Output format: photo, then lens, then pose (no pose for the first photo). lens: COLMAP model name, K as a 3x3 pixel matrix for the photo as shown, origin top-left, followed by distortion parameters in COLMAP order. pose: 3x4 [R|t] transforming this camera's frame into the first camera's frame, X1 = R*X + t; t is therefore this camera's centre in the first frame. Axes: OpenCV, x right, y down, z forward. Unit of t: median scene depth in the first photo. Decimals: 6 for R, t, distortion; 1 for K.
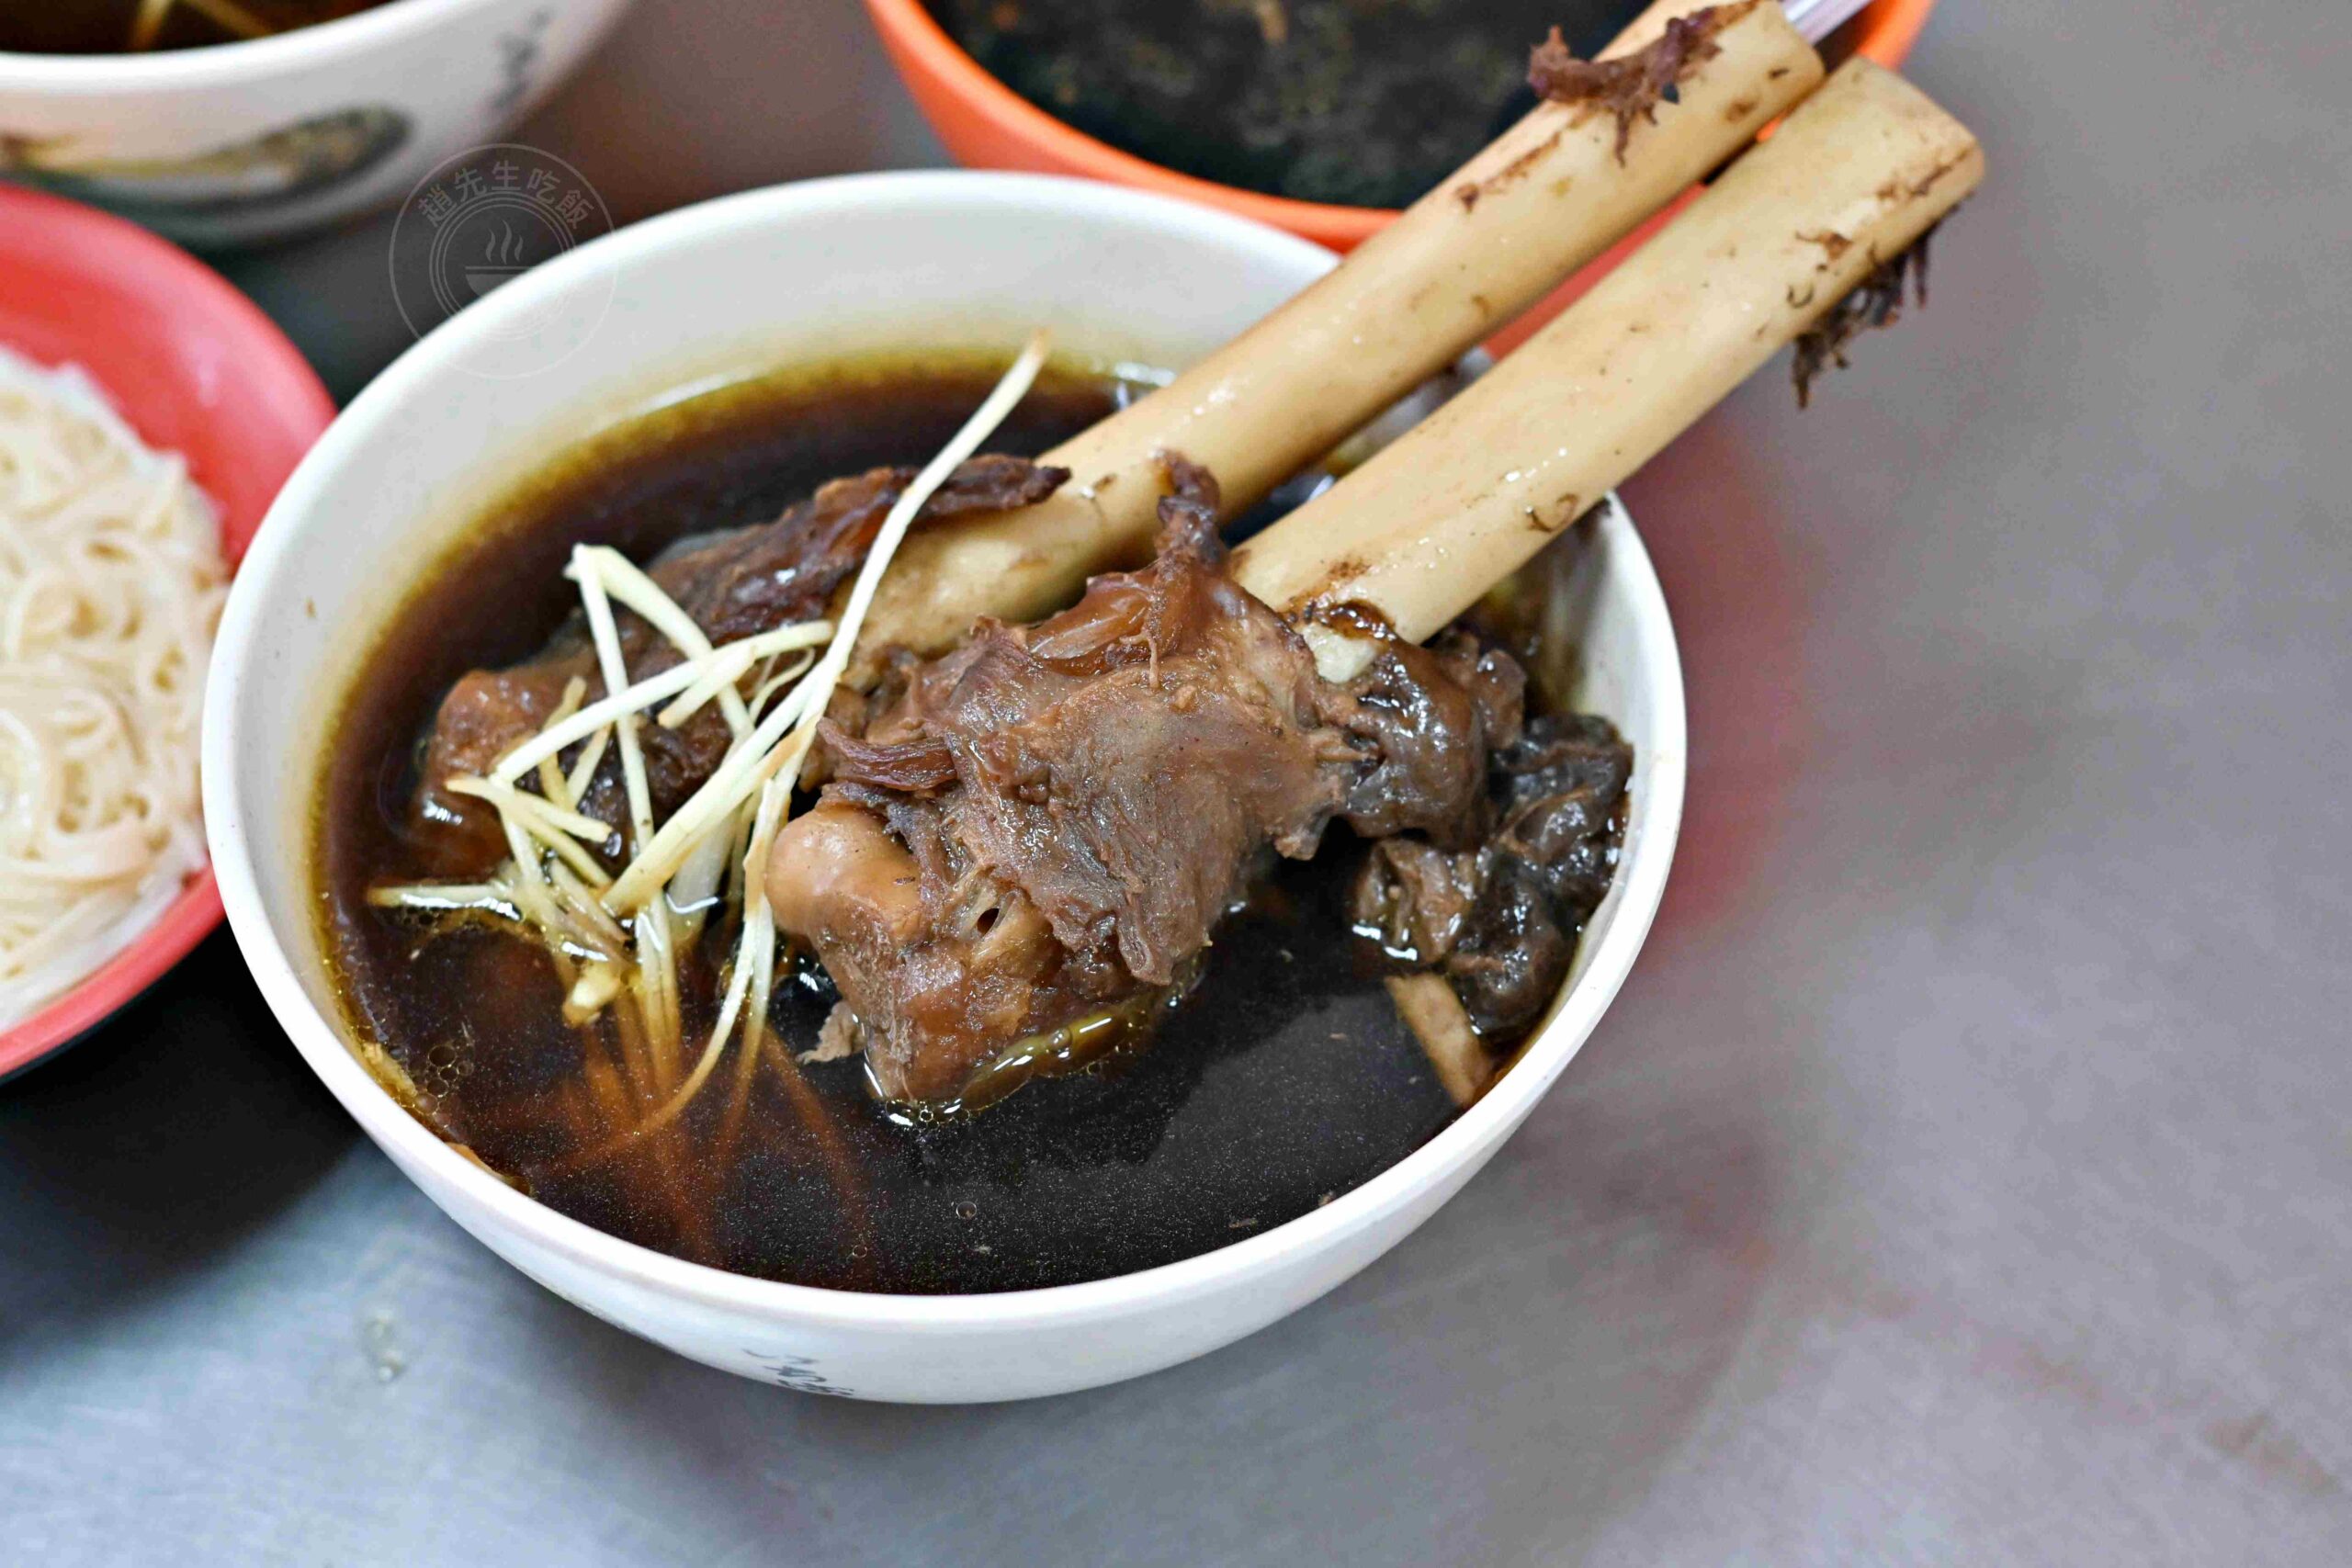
lens RADIAL K [[5030.4, 0, 1176.0], [0, 5030.4, 784.0], [0, 0, 1]] dist [0.015703, -0.423607]
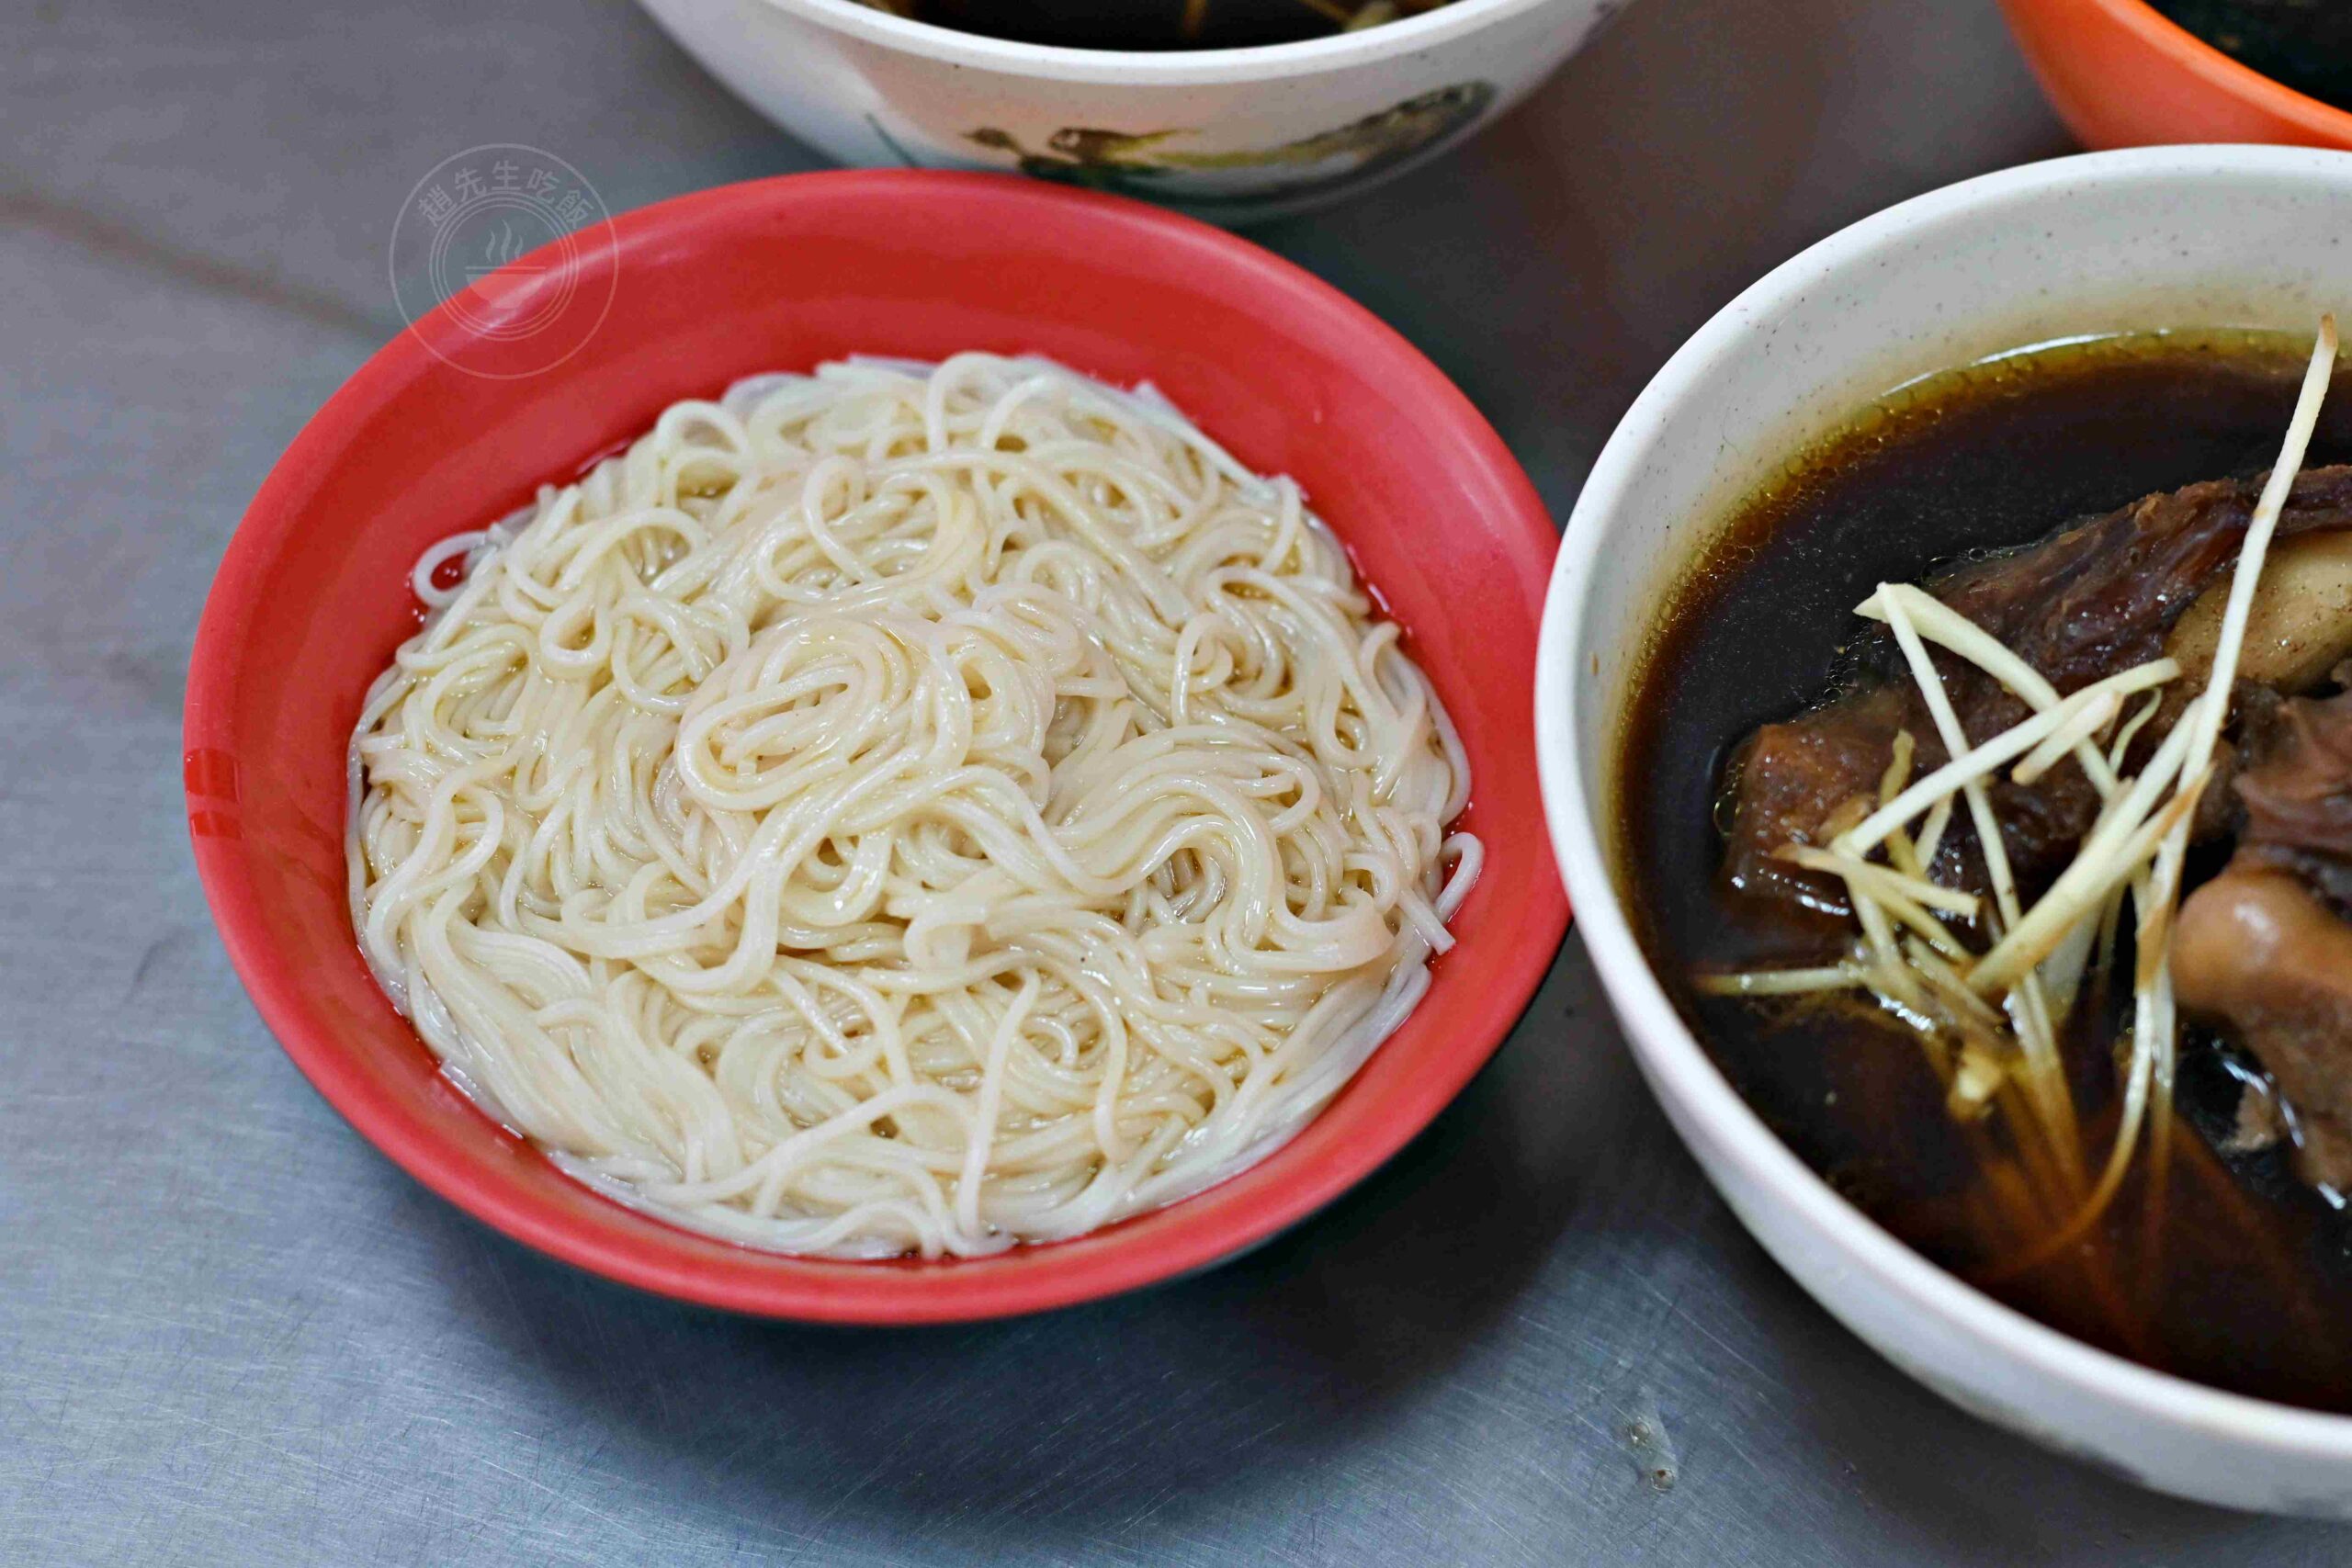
lens RADIAL K [[5030.4, 0, 1176.0], [0, 5030.4, 784.0], [0, 0, 1]] dist [0.015703, -0.423607]
pose [[0.997413, -0.045195, 0.055894, -0.304397], [0.042330, 0.997780, 0.051417, -0.064530], [-0.058094, -0.048918, 0.997112, 0.101860]]
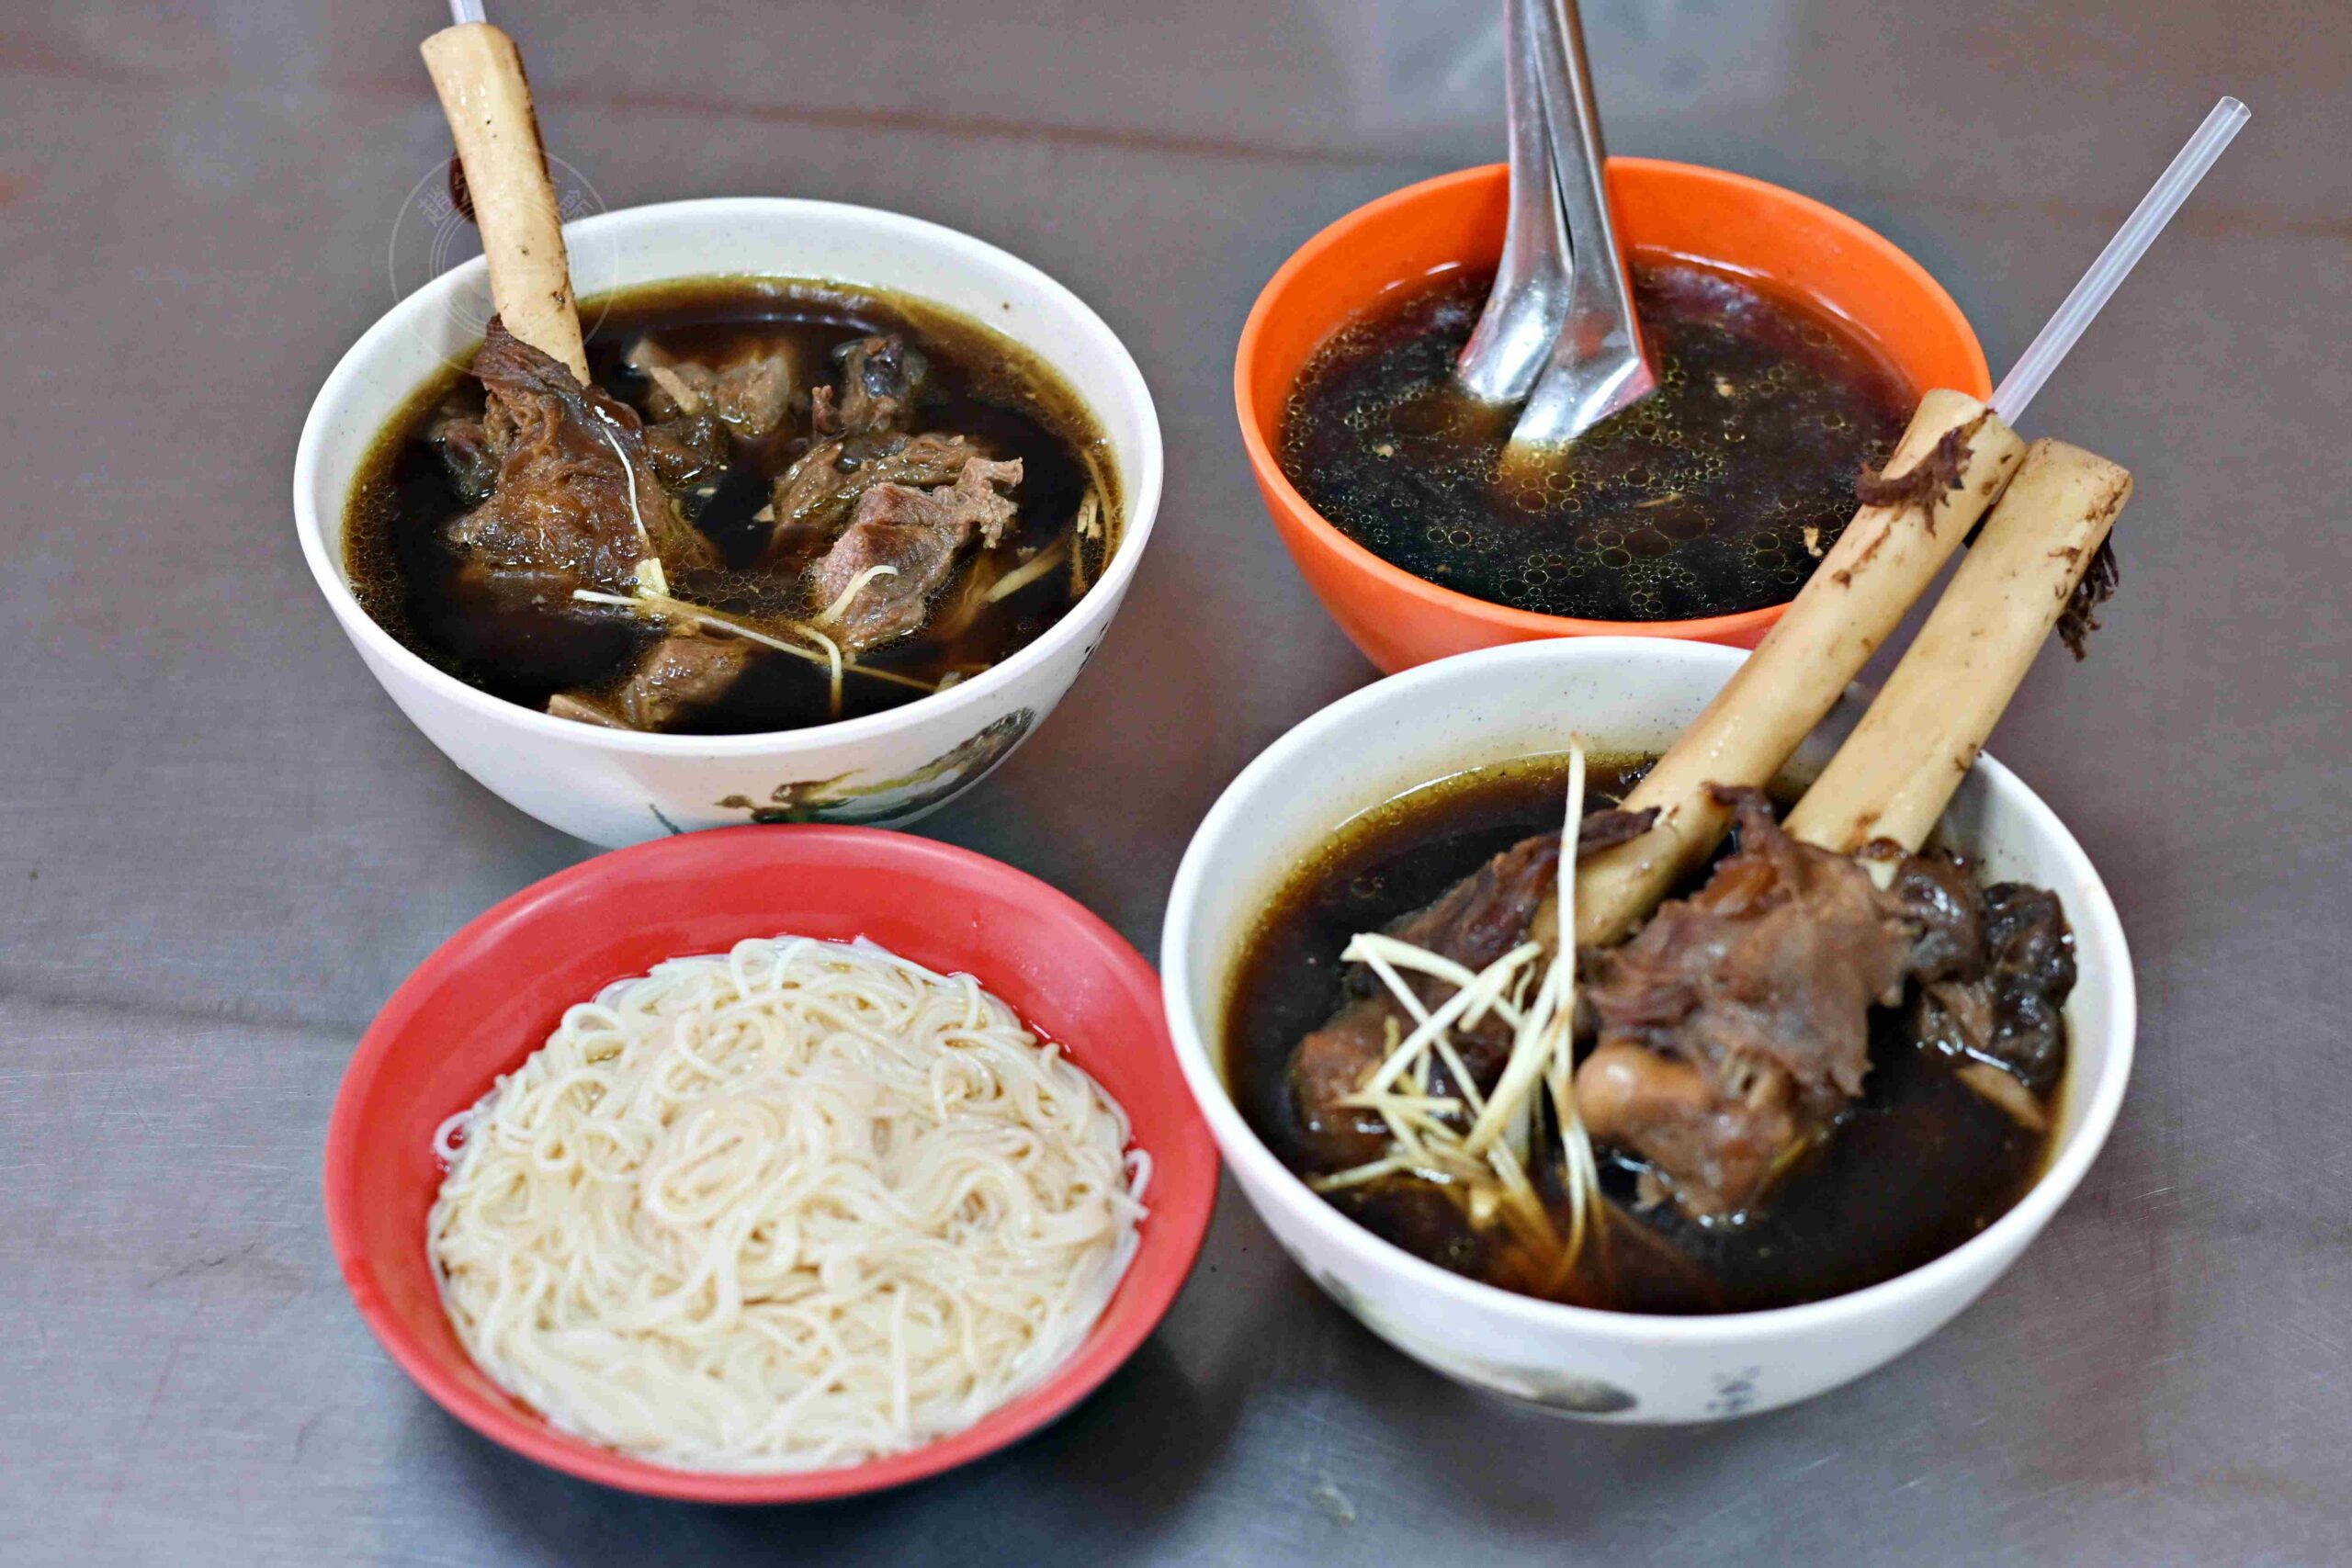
lens RADIAL K [[5030.4, 0, 1176.0], [0, 5030.4, 784.0], [0, 0, 1]] dist [0.015703, -0.423607]
pose [[0.945024, -0.230734, 0.231715, -0.515298], [0.257970, 0.961504, -0.094668, 0.037910], [-0.200952, 0.149239, 0.968166, -0.452028]]
